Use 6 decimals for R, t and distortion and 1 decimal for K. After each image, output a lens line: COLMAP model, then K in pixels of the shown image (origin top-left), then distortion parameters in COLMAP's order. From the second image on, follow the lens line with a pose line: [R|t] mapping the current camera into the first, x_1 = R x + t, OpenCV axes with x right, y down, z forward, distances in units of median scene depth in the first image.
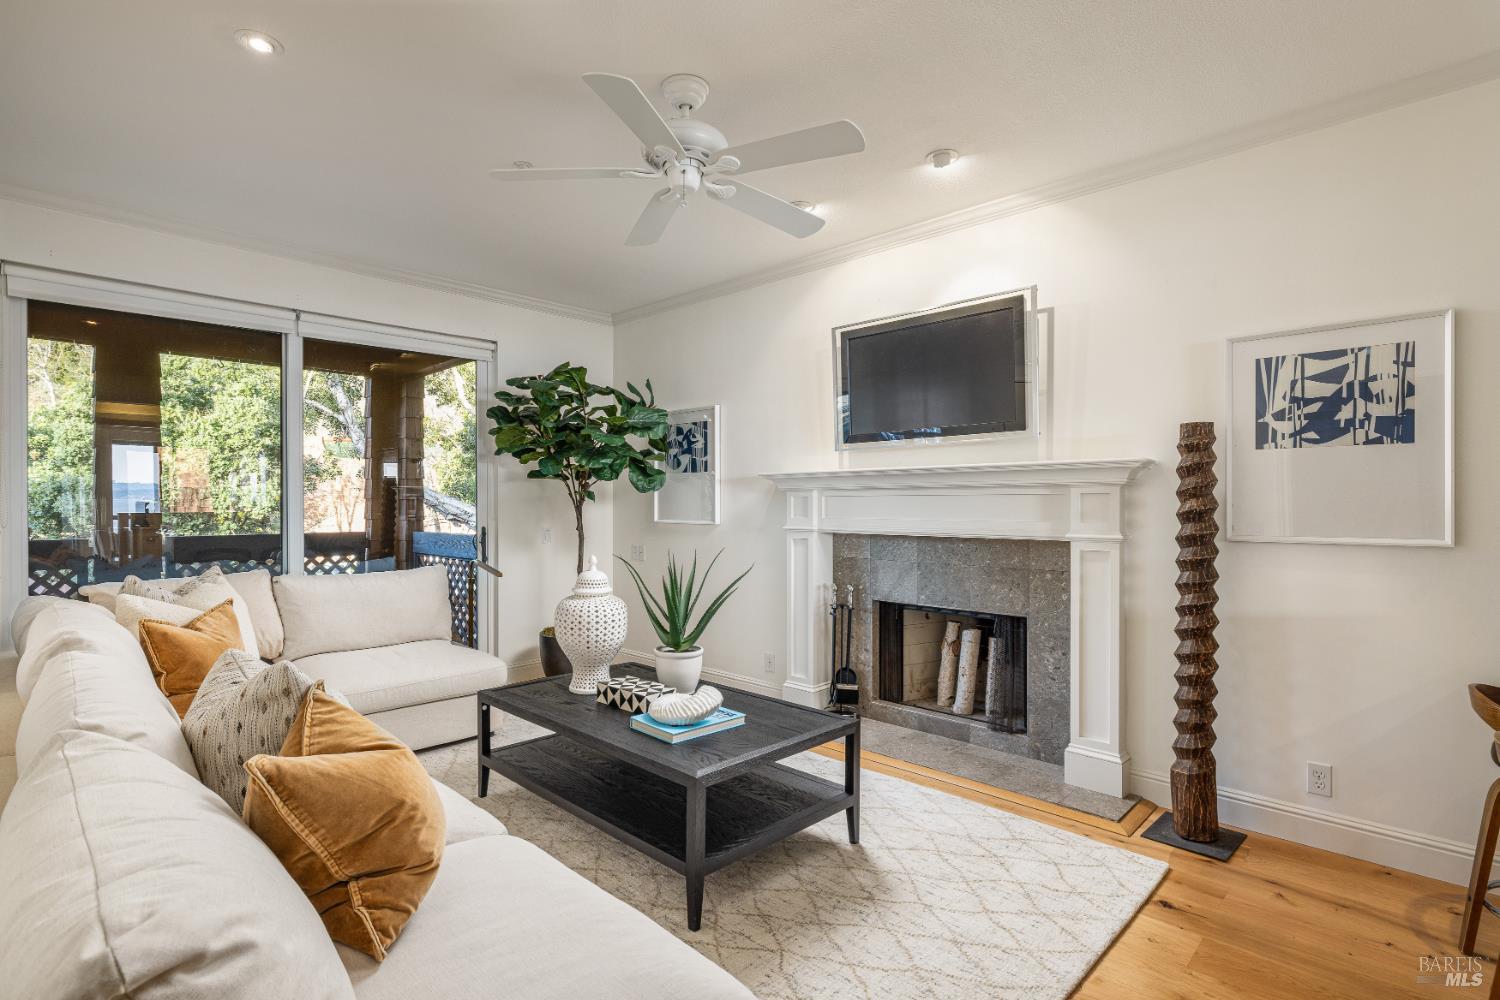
lens RADIAL K [[726.7, 0, 750.0], [0, 726.7, 500.0], [0, 0, 1]] dist [0.000227, 0.000042]
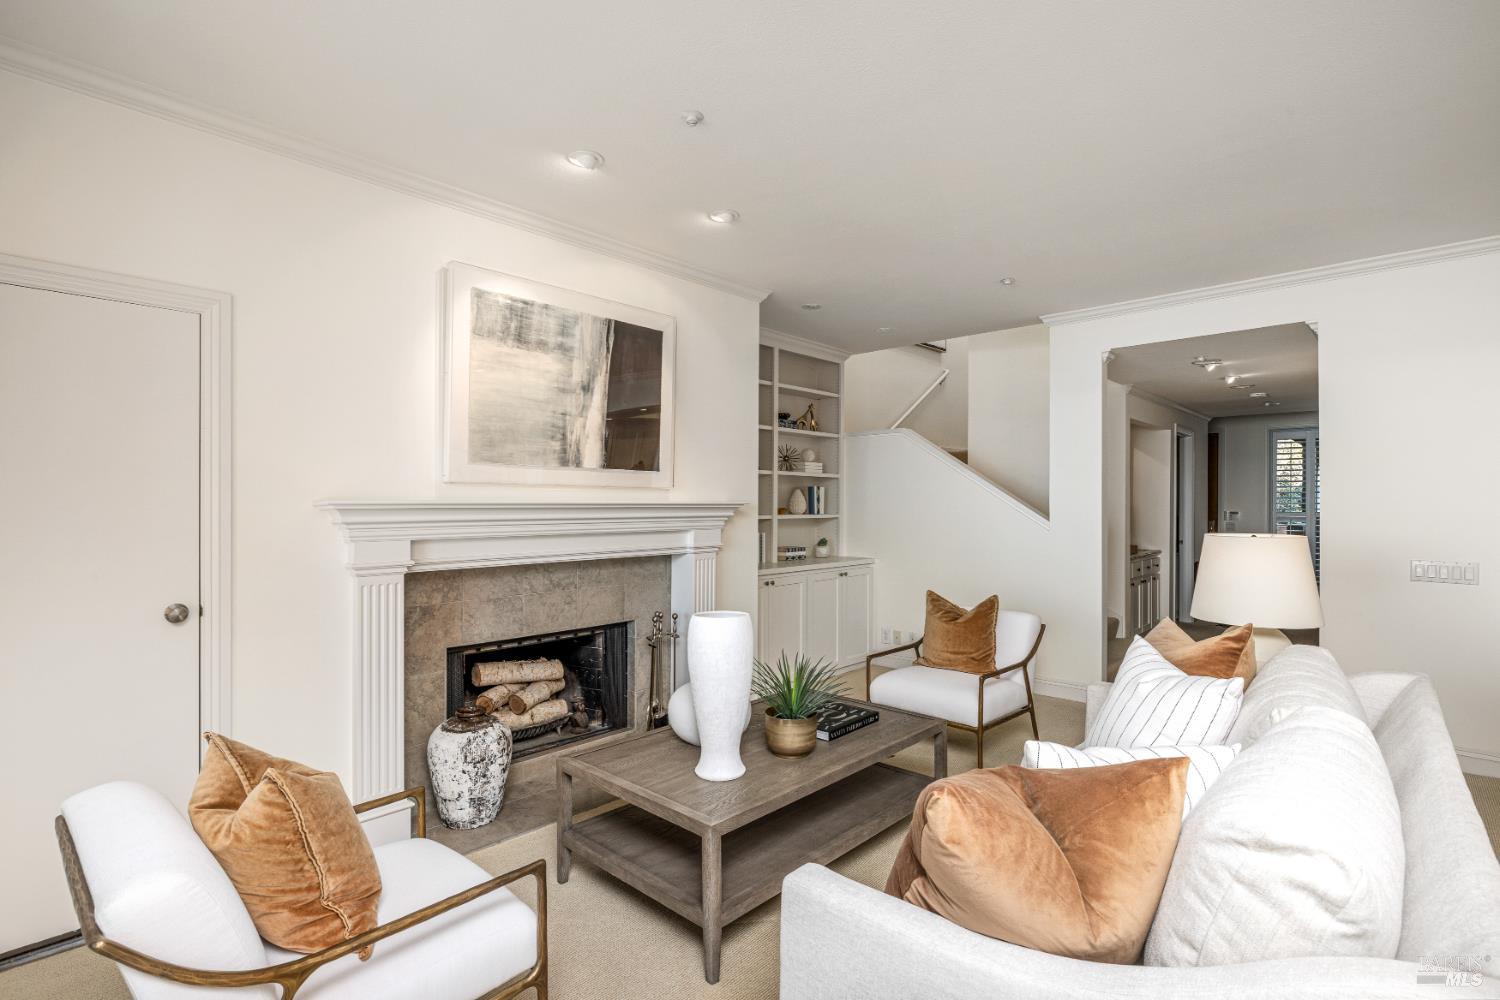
lens RADIAL K [[726.7, 0, 750.0], [0, 726.7, 500.0], [0, 0, 1]] dist [0.000227, 0.000042]
pose [[-0.028848, 0.007865, 0.999553, -0.698524], [0.002901, 0.999965, -0.007784, -0.027014], [-0.999580, 0.002675, -0.028870, 0.689114]]
